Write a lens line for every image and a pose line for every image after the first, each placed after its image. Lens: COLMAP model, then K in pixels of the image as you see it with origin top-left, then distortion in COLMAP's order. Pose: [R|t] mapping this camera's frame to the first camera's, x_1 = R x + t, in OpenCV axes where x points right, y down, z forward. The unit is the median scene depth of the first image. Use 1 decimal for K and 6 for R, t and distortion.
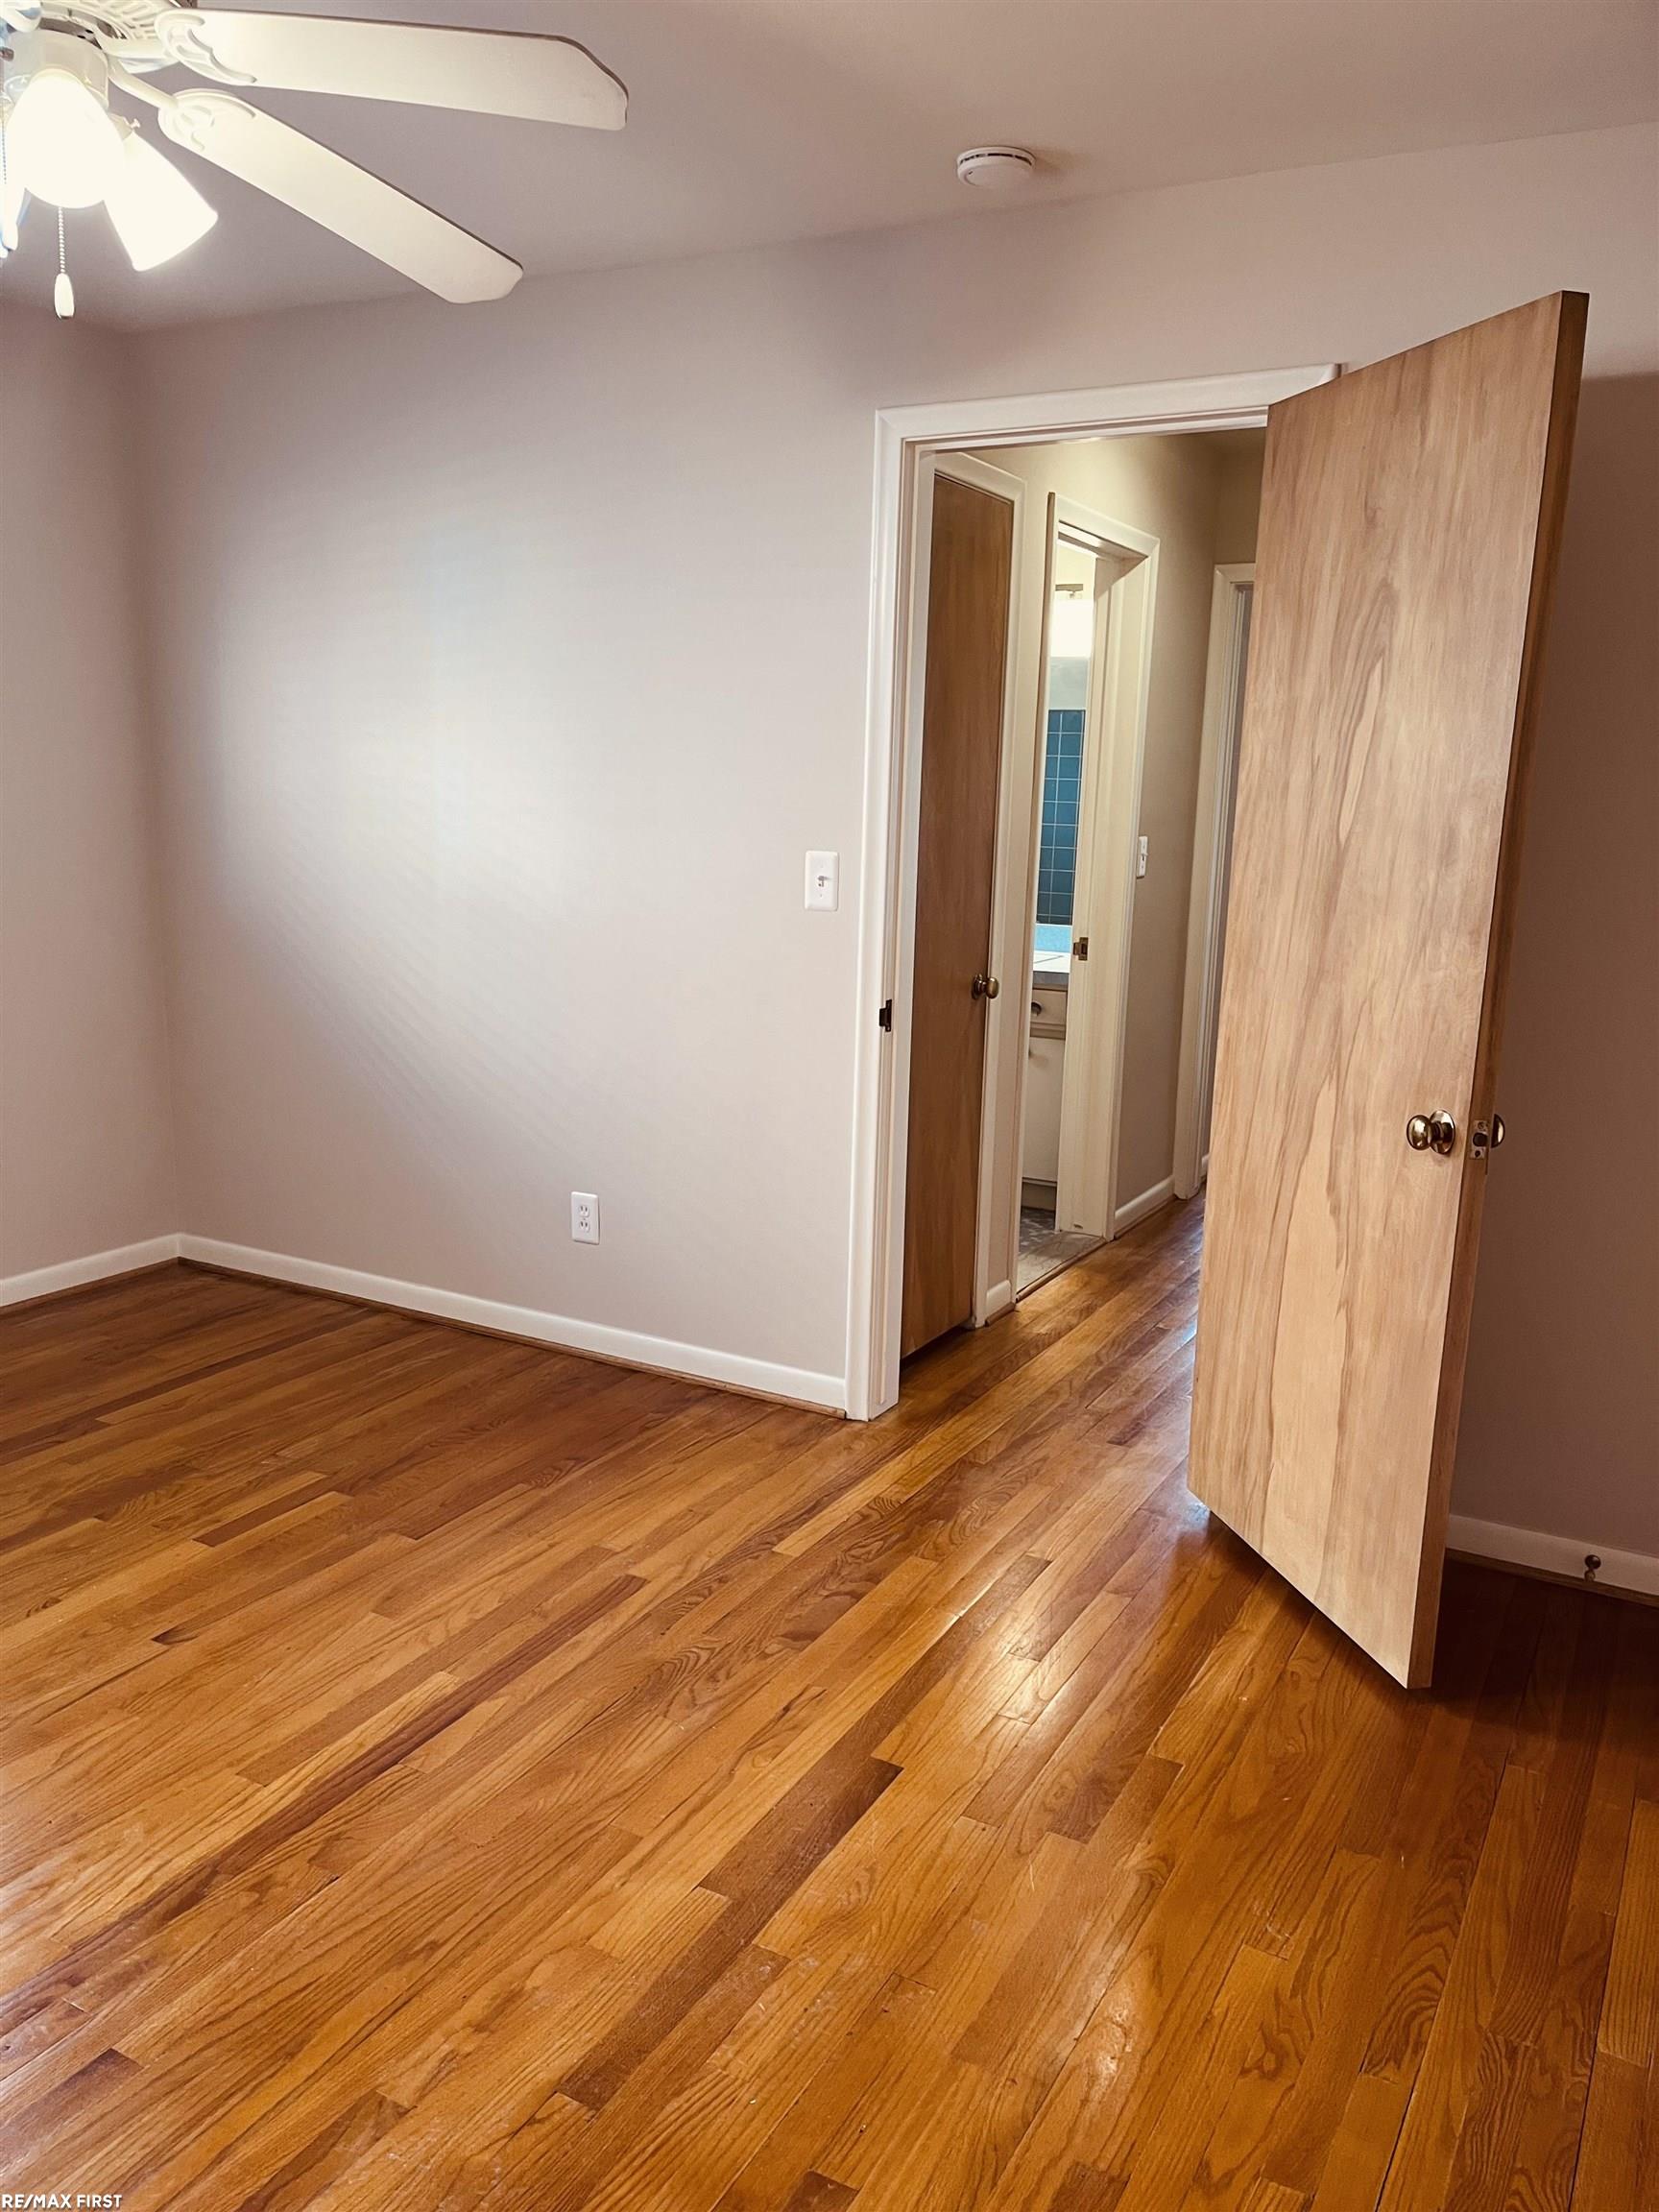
lens RADIAL K [[1673.0, 0, 811.3], [0, 1673.0, 1120.0], [0, 0, 1]] dist [0.076188, -0.106142]
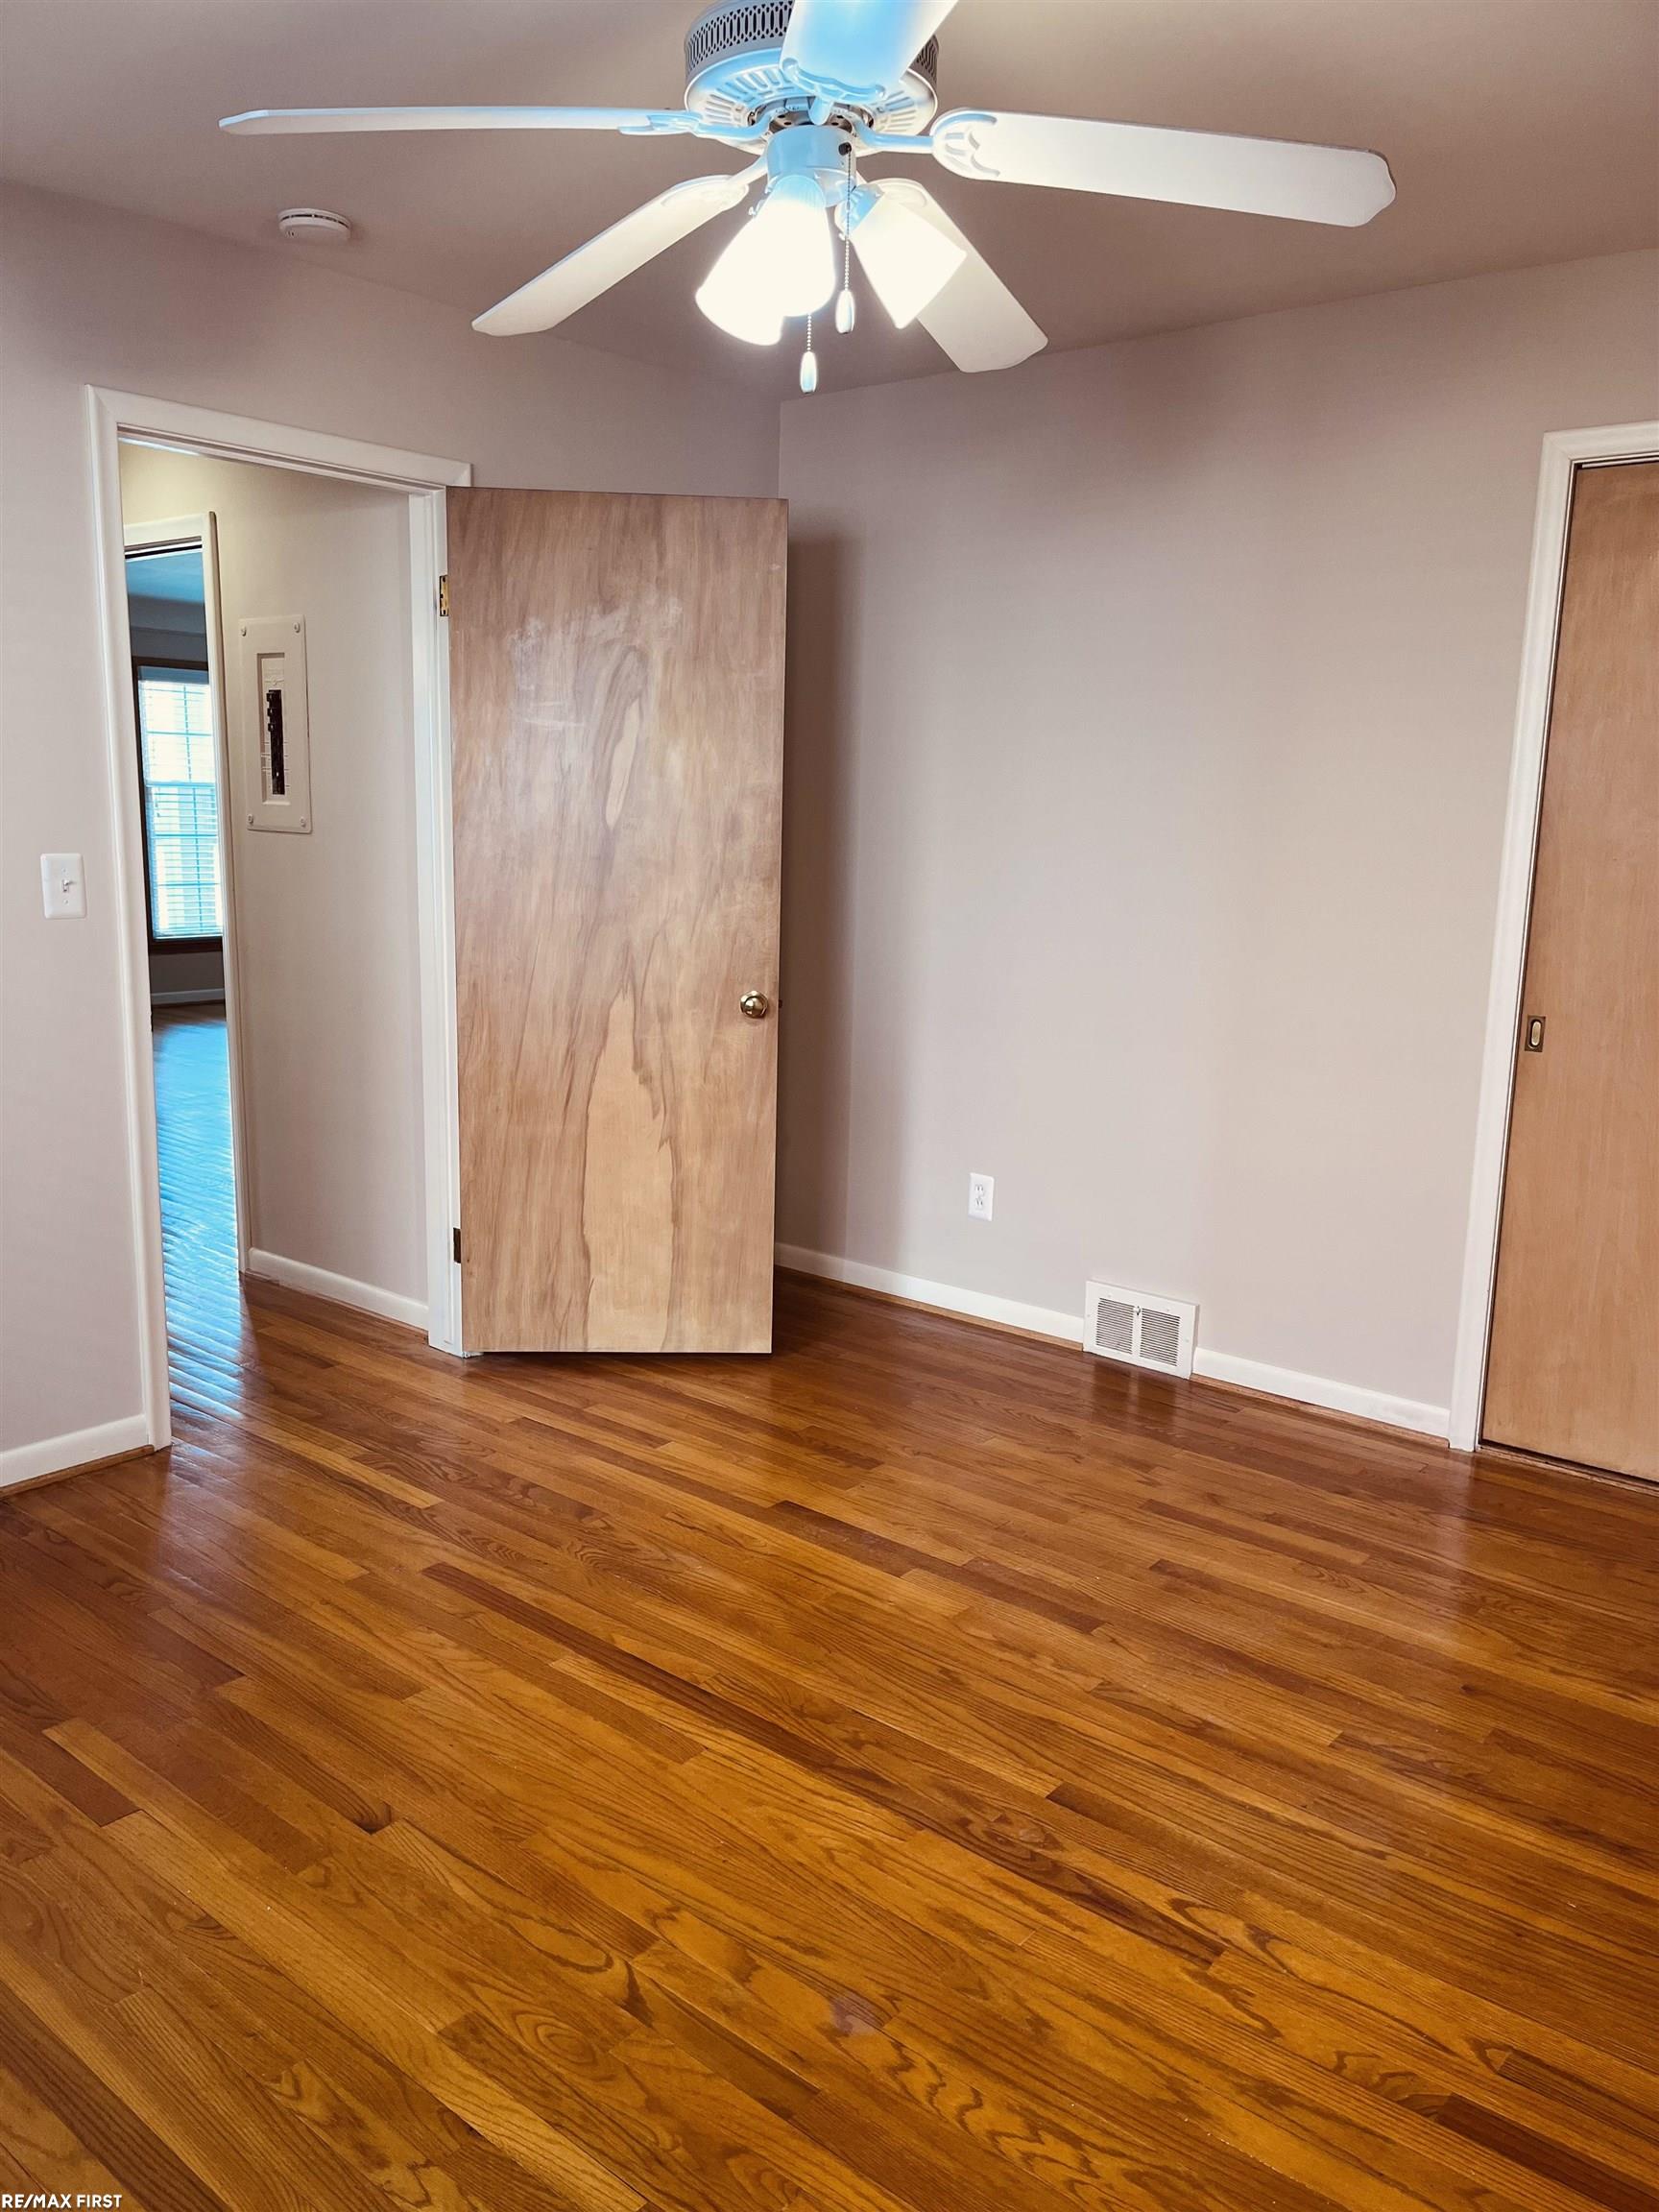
lens RADIAL K [[1673.0, 0, 811.3], [0, 1673.0, 1120.0], [0, 0, 1]] dist [0.076188, -0.106142]
pose [[0.189745, -0.203971, 0.960413, -1.065776], [0.177322, 0.969217, 0.170808, -0.135718], [-0.965688, 0.137892, 0.220073, 0.554193]]
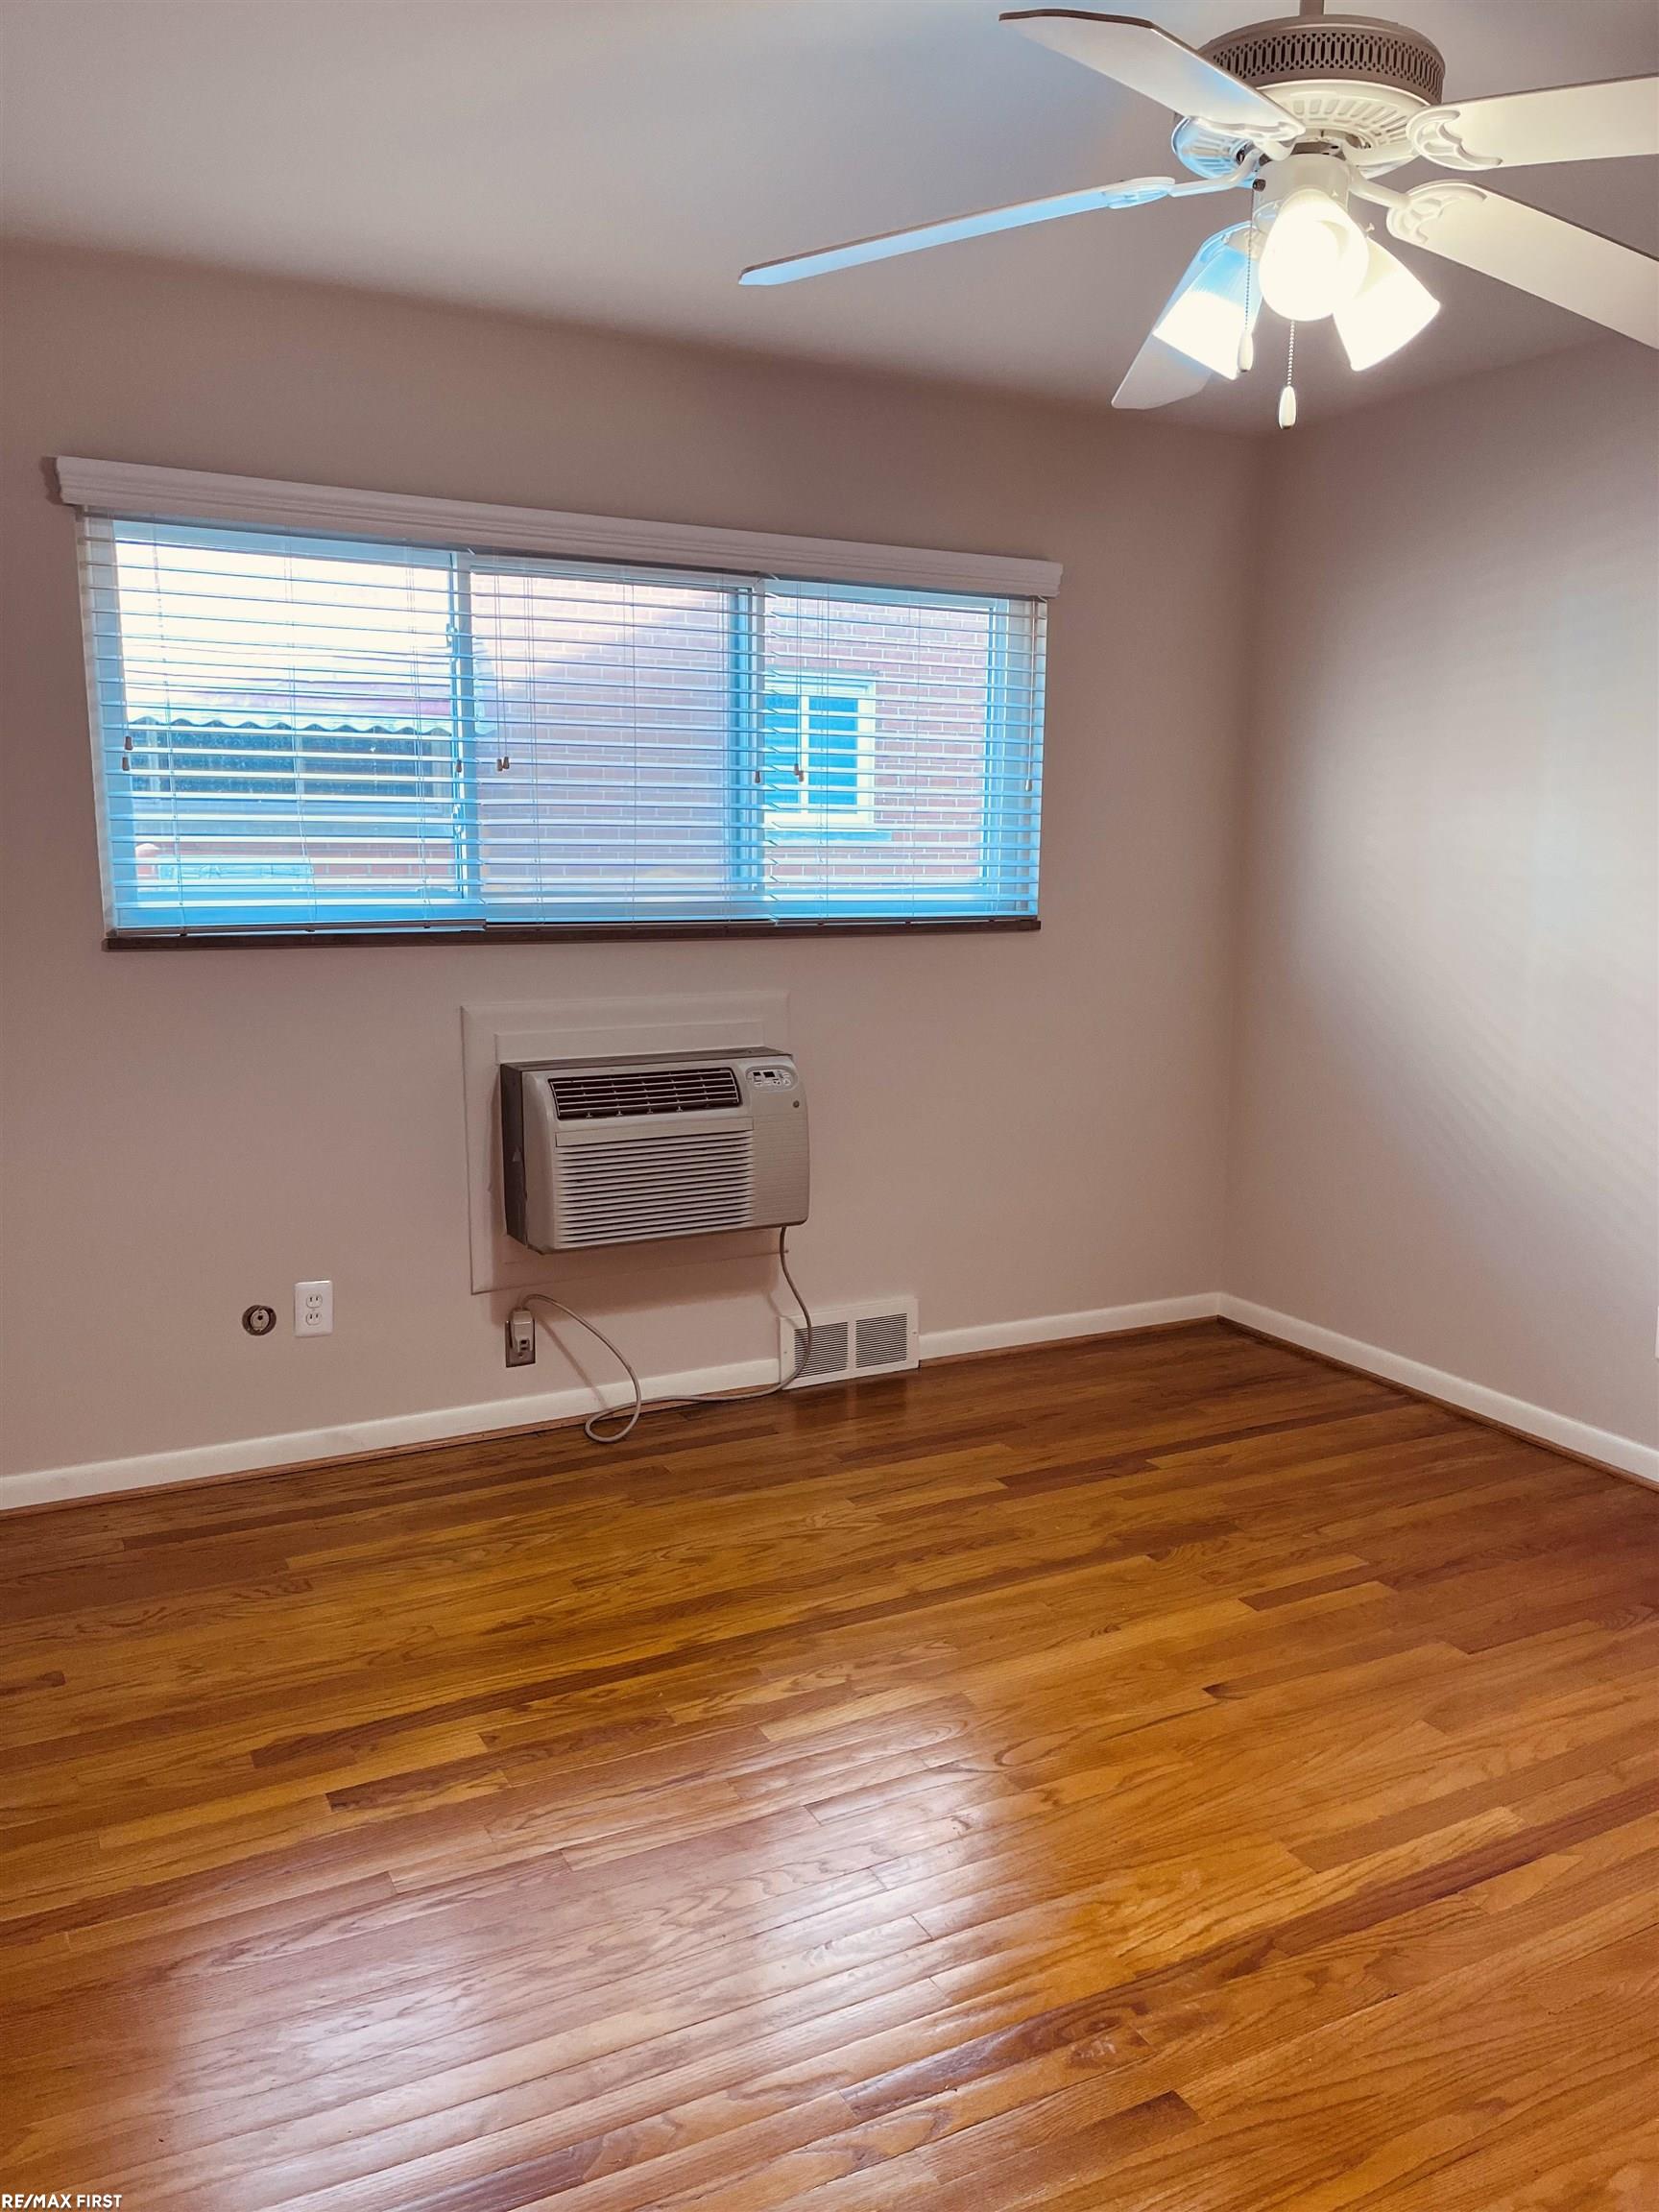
lens RADIAL K [[1673.0, 0, 811.3], [0, 1673.0, 1120.0], [0, 0, 1]] dist [0.076188, -0.106142]
pose [[0.836676, 0.069650, -0.543251, -0.054518], [-0.091696, 0.995695, -0.013567, -0.001868], [0.539968, 0.061165, 0.839460, -0.011513]]
